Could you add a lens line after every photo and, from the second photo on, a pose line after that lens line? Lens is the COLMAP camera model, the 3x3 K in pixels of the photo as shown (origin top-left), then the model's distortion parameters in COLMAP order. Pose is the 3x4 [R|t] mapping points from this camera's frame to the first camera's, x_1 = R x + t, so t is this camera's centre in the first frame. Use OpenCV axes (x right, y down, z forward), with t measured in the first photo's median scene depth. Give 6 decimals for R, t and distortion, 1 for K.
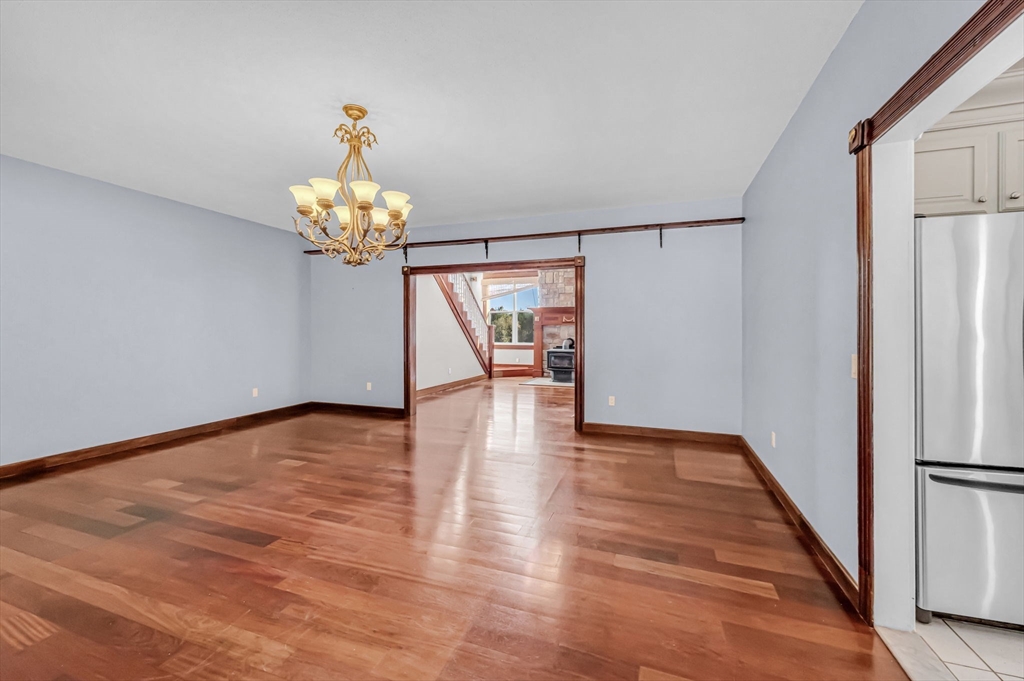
lens RADIAL K [[414.7, 0, 508.1], [0, 414.7, 334.6], [0, 0, 1]] dist [0.003242, 0.000012]
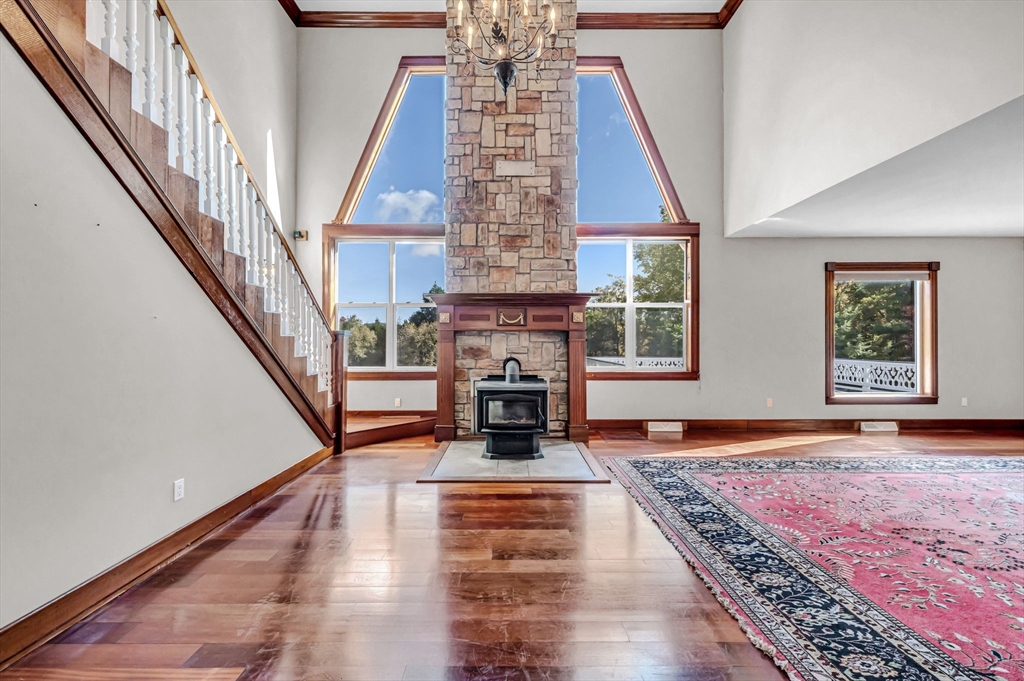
lens RADIAL K [[414.7, 0, 516.3], [0, 414.7, 338.8], [0, 0, 1]] dist [0.003242, 0.000012]
pose [[0.936267, -0.001404, 0.351286, -0.020036], [0.006575, 0.999887, -0.013527, -0.006566], [-0.351227, 0.014975, 0.936171, 0.519634]]
